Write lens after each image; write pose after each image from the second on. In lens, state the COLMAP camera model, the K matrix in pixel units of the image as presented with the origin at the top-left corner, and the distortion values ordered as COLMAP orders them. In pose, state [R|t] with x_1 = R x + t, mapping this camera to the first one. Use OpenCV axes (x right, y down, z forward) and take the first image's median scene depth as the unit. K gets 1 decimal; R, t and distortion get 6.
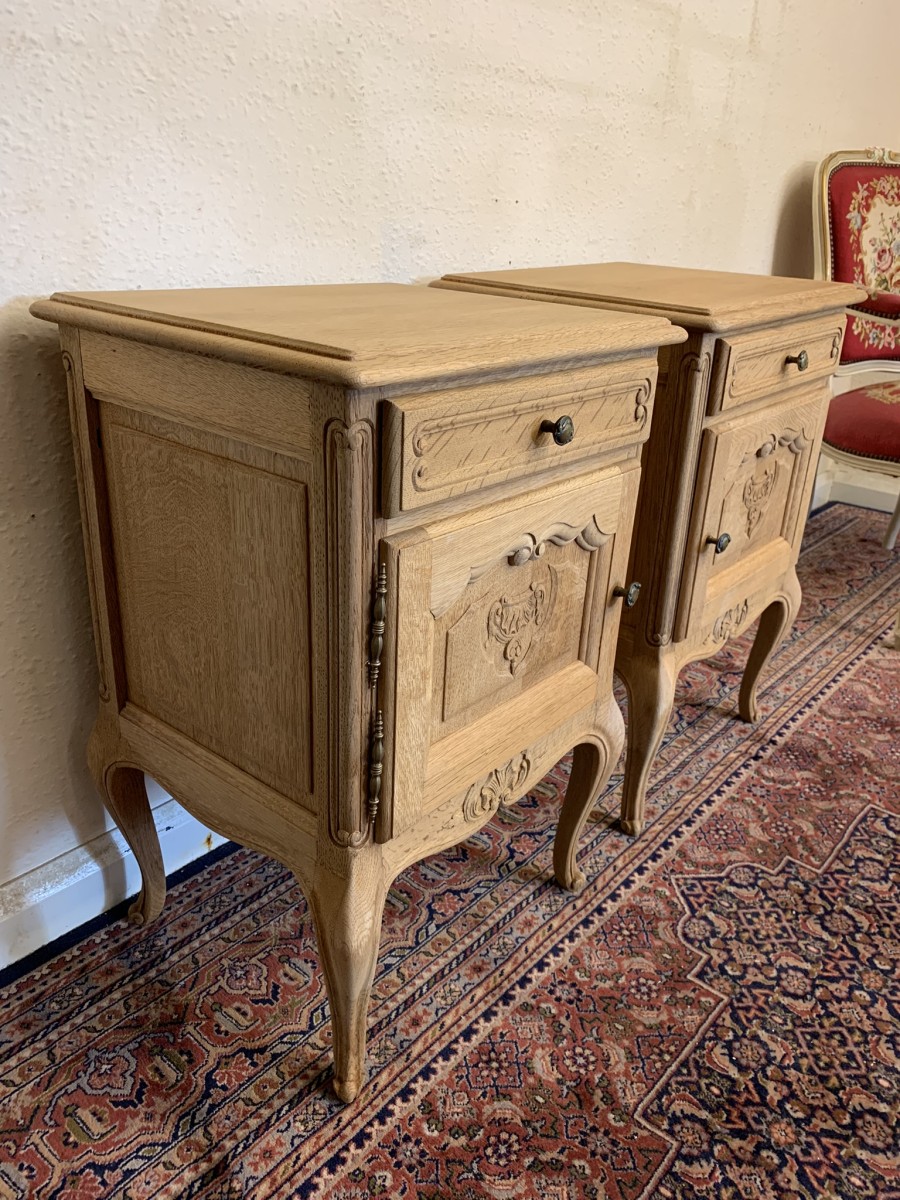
lens RADIAL K [[923.1, 0, 465.6], [0, 923.1, 592.5], [0, 0, 1]] dist [0.006136, -0.003404]
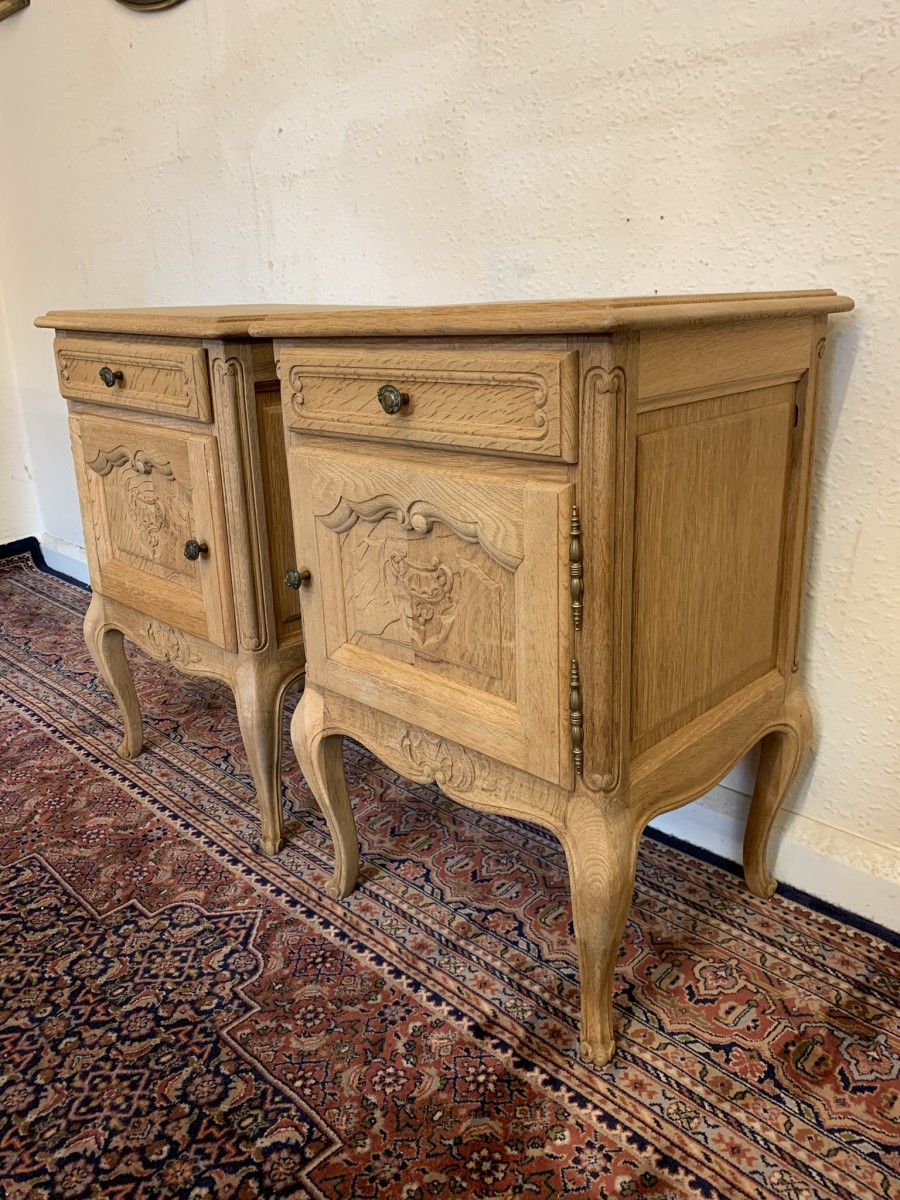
lens RADIAL K [[923.1, 0, 461.3], [0, 923.1, 587.6], [0, 0, 1]] dist [0.006136, -0.003404]
pose [[-0.070875, 0.263808, -0.961968, 1.157504], [-0.376106, 0.886145, 0.270725, -0.357467], [0.923862, 0.380989, 0.036414, 1.154577]]
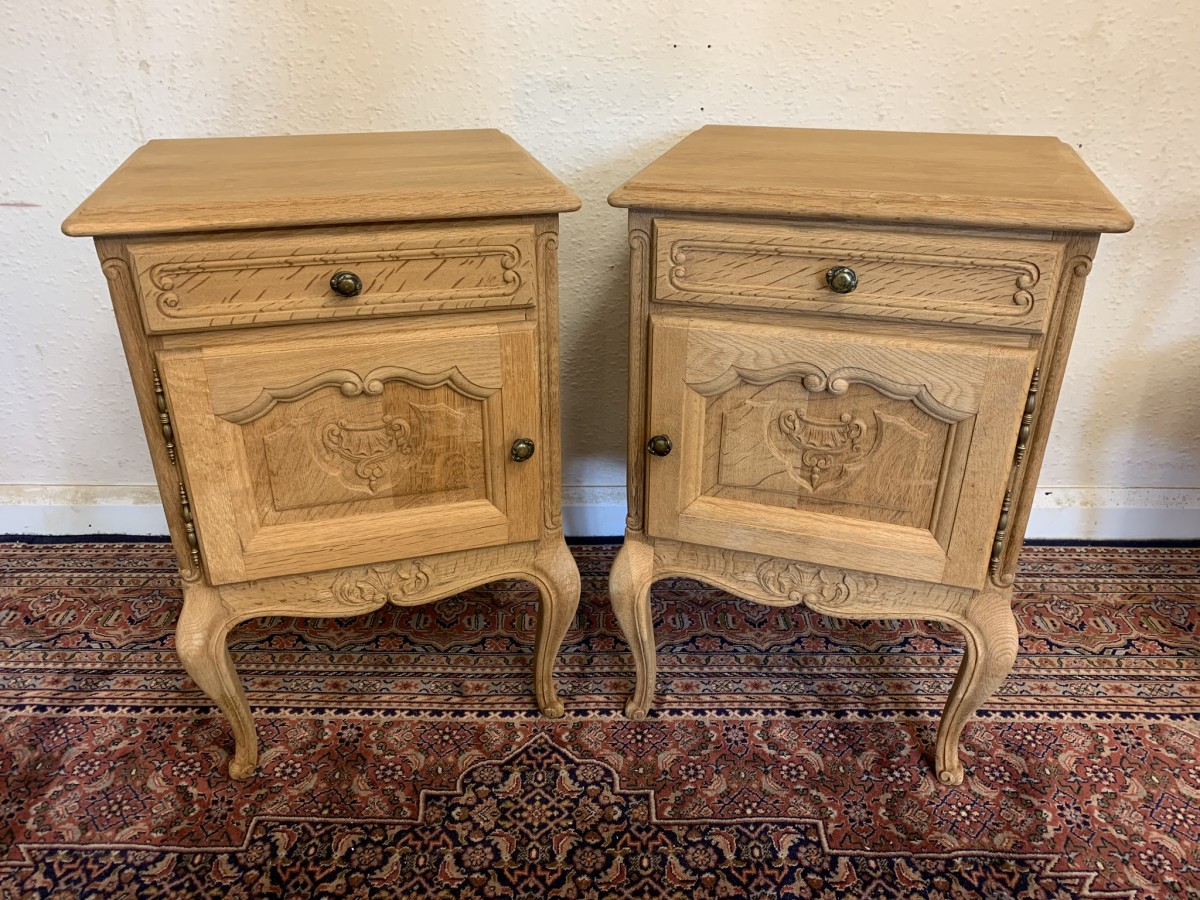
lens RADIAL K [[923.1, 0, 593.0], [0, 923.1, 451.9], [0, 0, 1]] dist [0.006136, -0.003404]
pose [[0.634391, 0.319475, -0.703906, 0.978694], [-0.279247, 0.943822, 0.176694, -0.199644], [0.720812, 0.084471, 0.687964, 0.356434]]
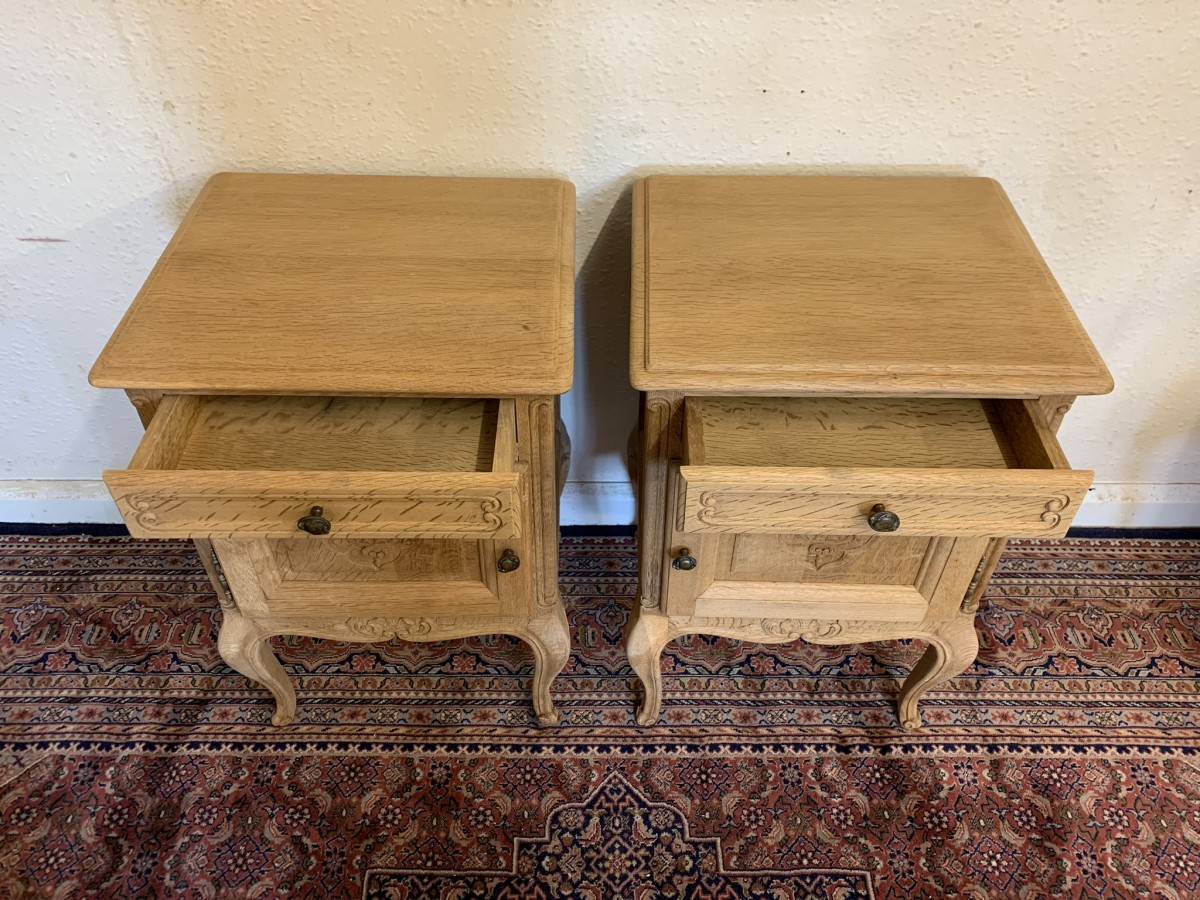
lens RADIAL K [[923.1, 0, 600.0], [0, 923.1, 439.1], [0, 0, 1]] dist [0.006136, -0.003404]
pose [[0.644675, 0.497794, -0.580168, 0.737473], [-0.284248, 0.860607, 0.422563, -0.563688], [0.709646, -0.107504, 0.696308, 0.286568]]
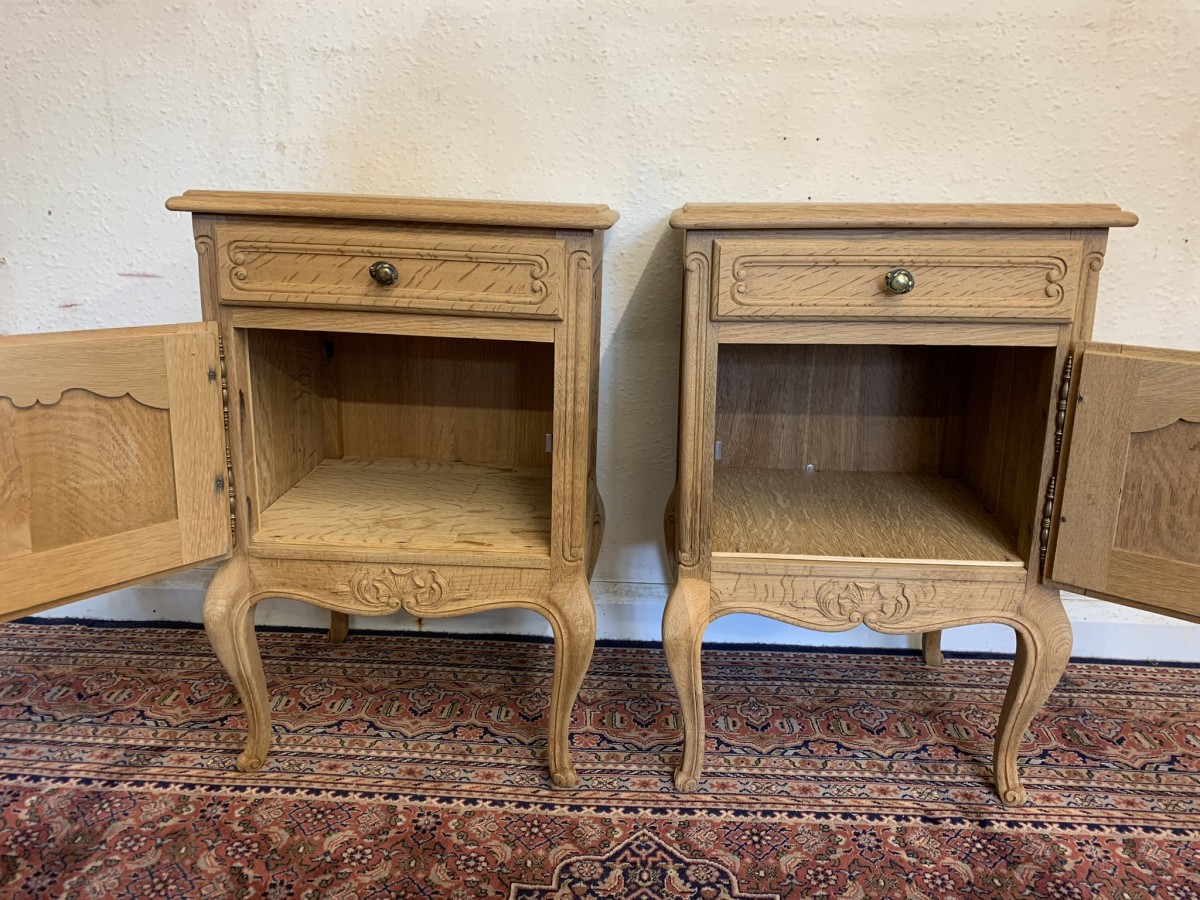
lens RADIAL K [[923.1, 0, 606.2], [0, 923.1, 435.7], [0, 0, 1]] dist [0.006136, -0.003404]
pose [[0.606604, 0.165859, -0.777511, 0.930131], [-0.308607, 0.950429, -0.038025, -0.009226], [0.732662, 0.263011, 0.627719, 0.354180]]
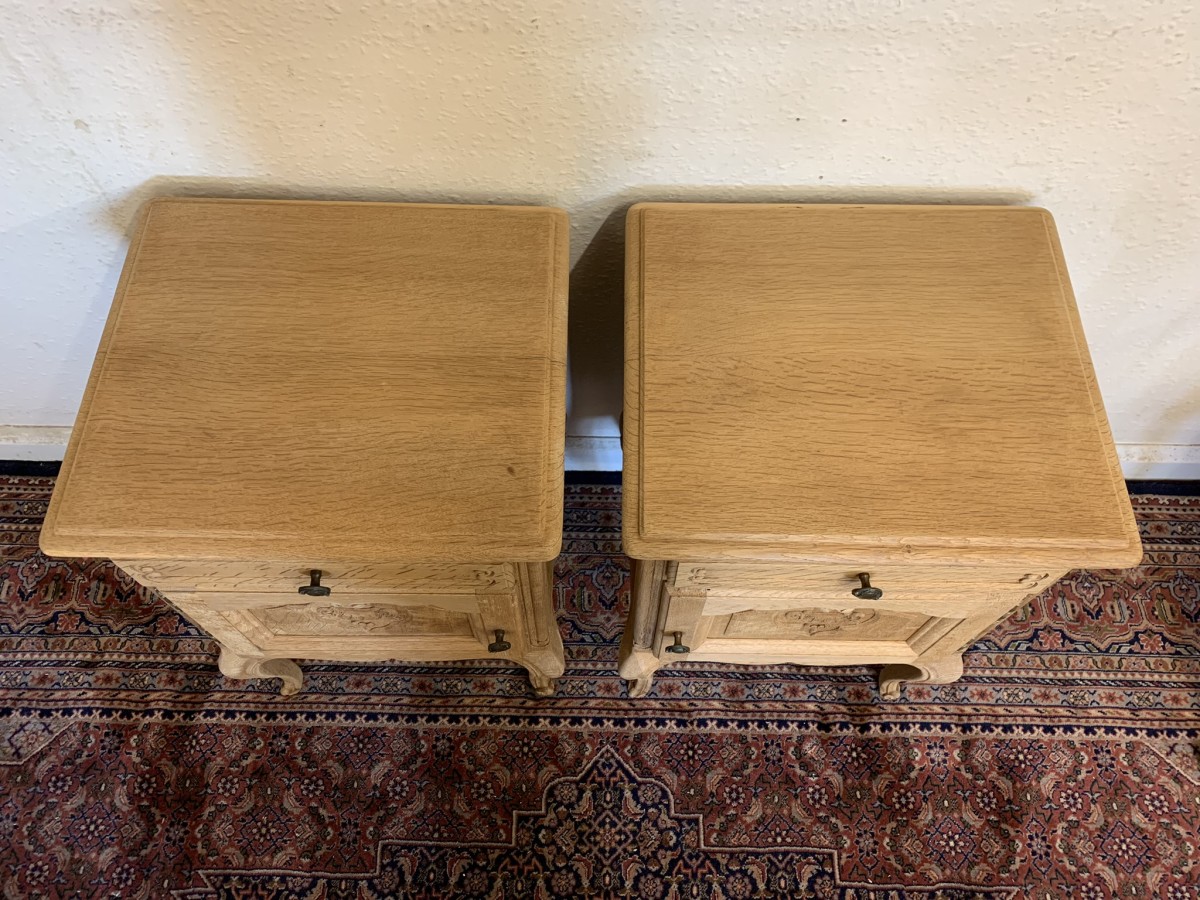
lens RADIAL K [[923.1, 0, 601.1], [0, 923.1, 441.0], [0, 0, 1]] dist [0.006136, -0.003404]
pose [[0.632922, 0.668009, -0.391374, 0.471294], [-0.290720, 0.673579, 0.679539, -0.850015], [0.717559, -0.316315, 0.620527, 0.429813]]
